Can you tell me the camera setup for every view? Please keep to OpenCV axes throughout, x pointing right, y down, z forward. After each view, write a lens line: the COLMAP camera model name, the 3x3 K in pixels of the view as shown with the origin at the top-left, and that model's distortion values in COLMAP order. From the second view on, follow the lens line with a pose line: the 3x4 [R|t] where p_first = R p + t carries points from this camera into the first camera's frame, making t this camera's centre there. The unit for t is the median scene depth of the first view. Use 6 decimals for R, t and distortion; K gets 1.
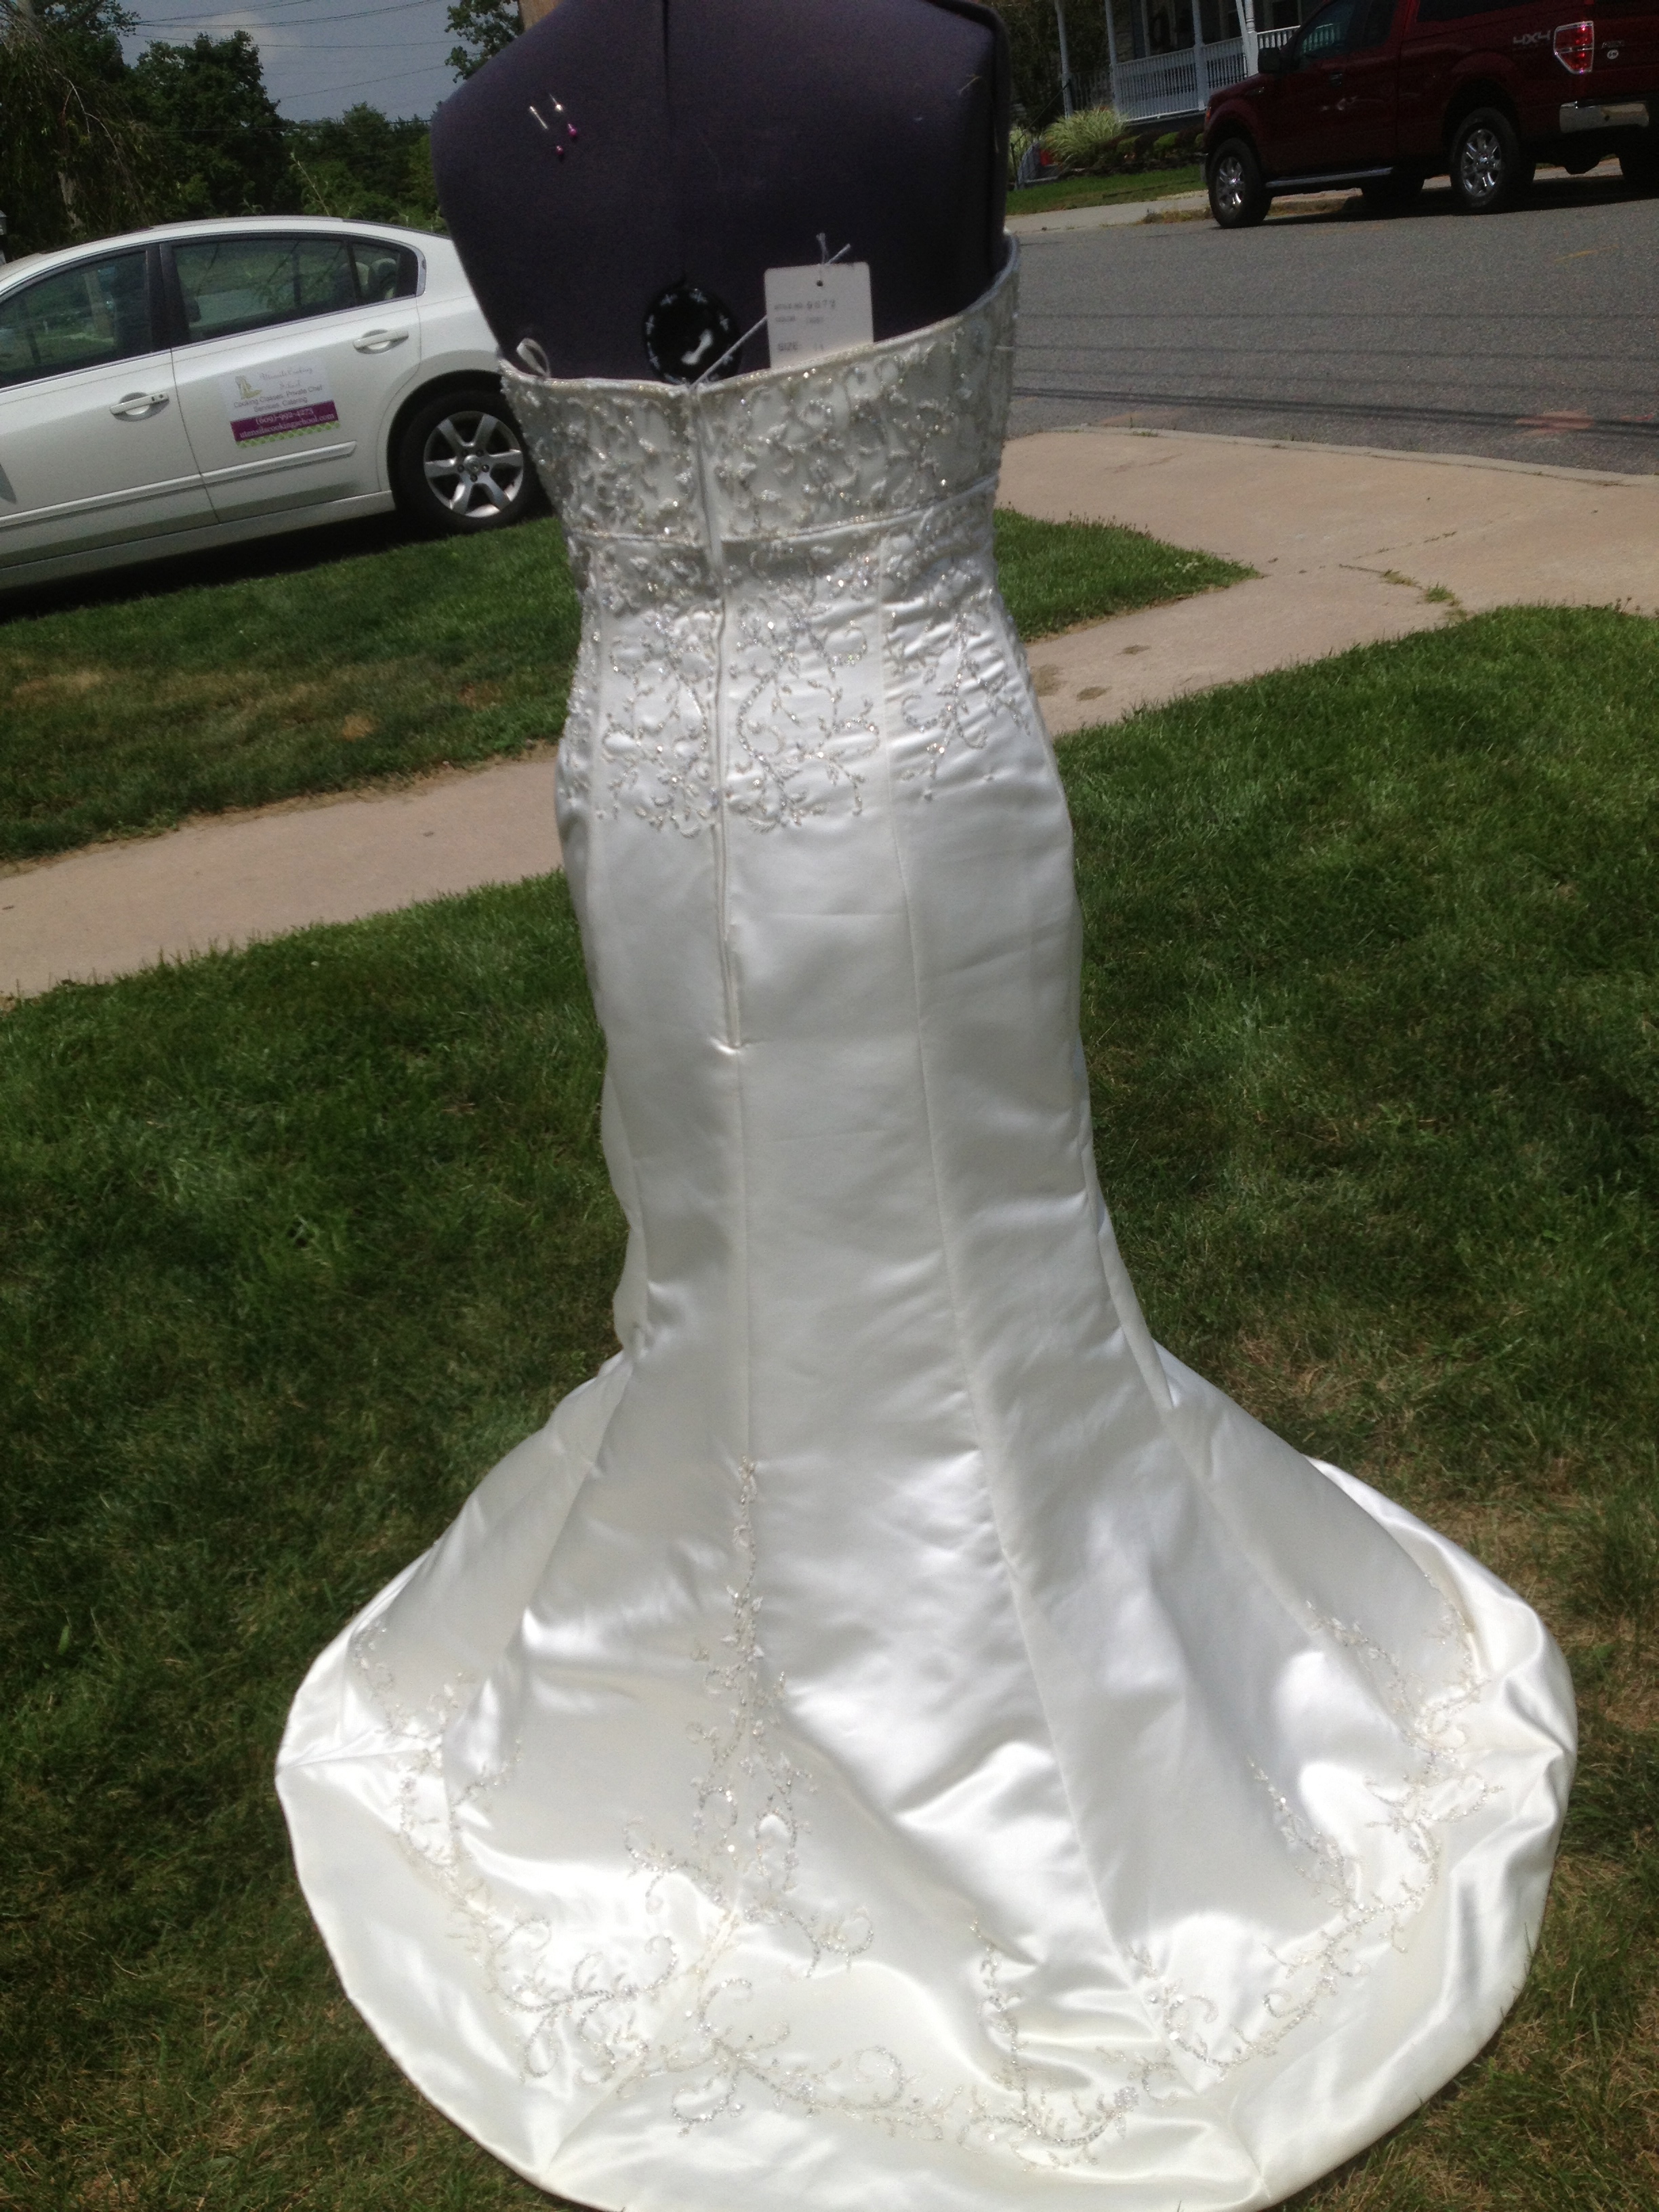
lens RADIAL K [[2168.7, 0, 814.3], [0, 2168.7, 1110.1], [0, 0, 1]] dist [0.218257, -0.520345]
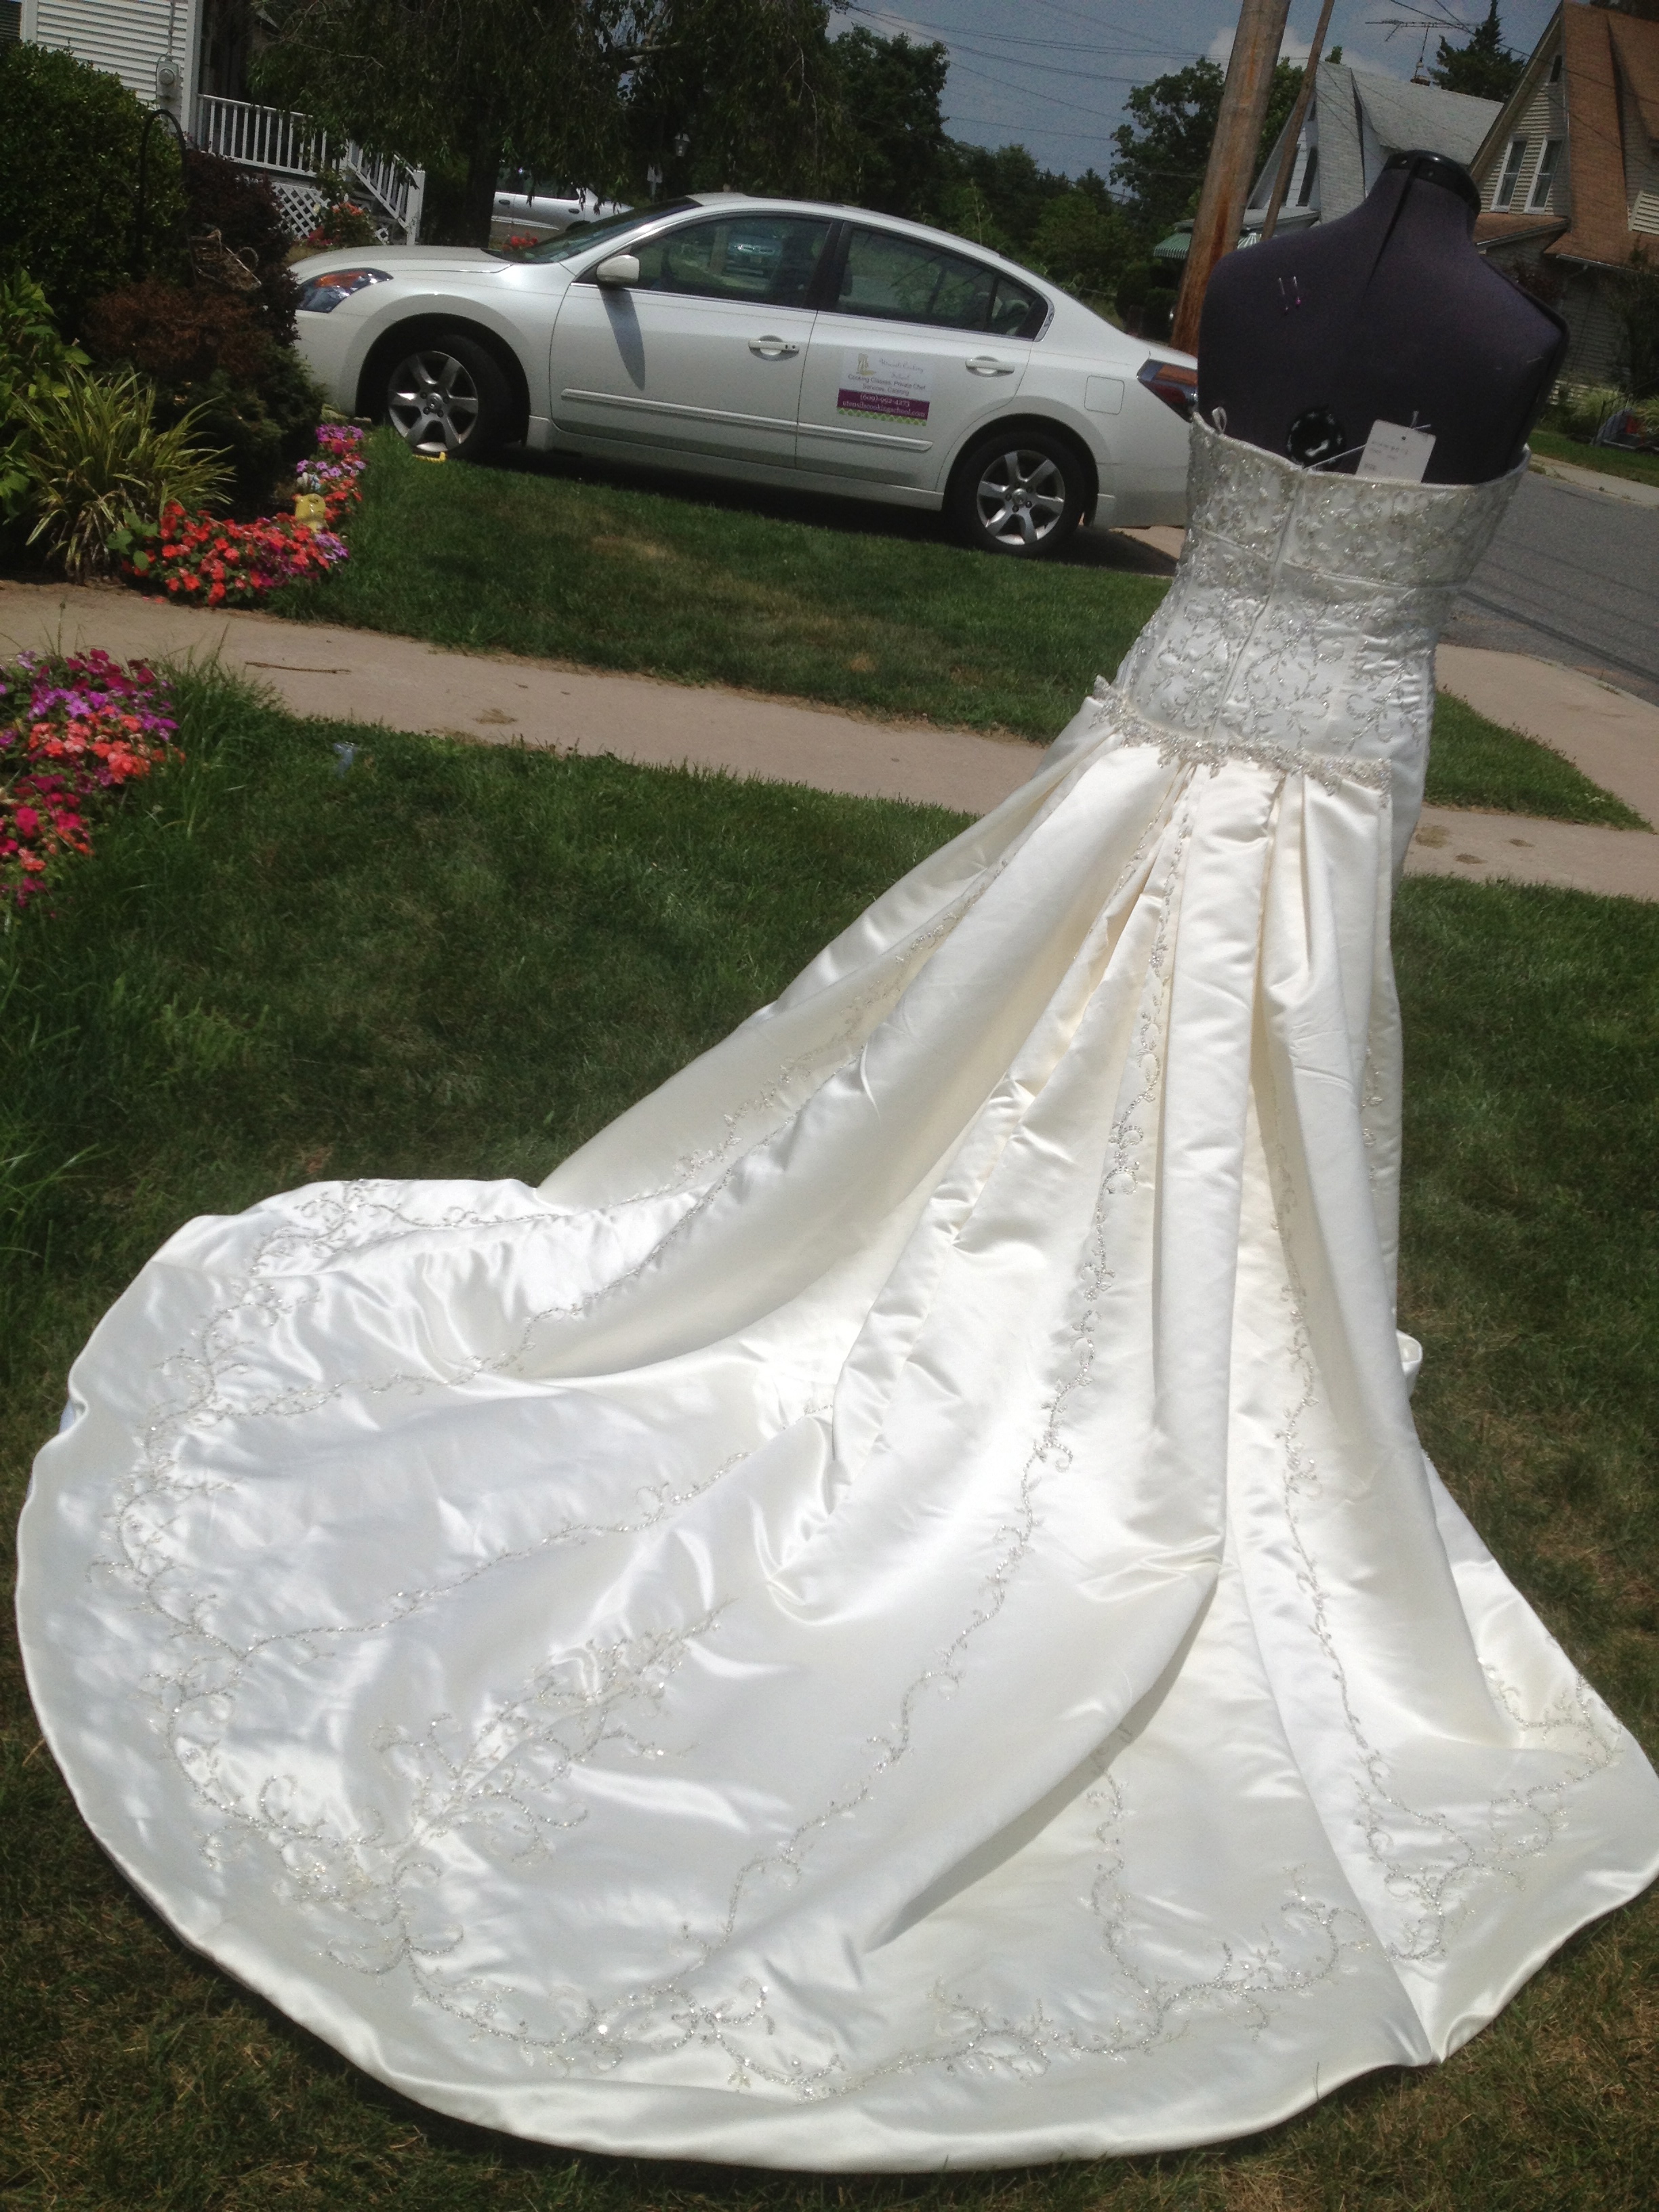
lens RADIAL K [[2168.7, 0, 814.3], [0, 2168.7, 1110.1], [0, 0, 1]] dist [0.218257, -0.520345]
pose [[0.916086, 0.384390, -0.114152, -0.006813], [-0.387705, 0.921753, -0.007522, 0.097560], [0.102329, 0.051148, 0.993435, -0.237611]]
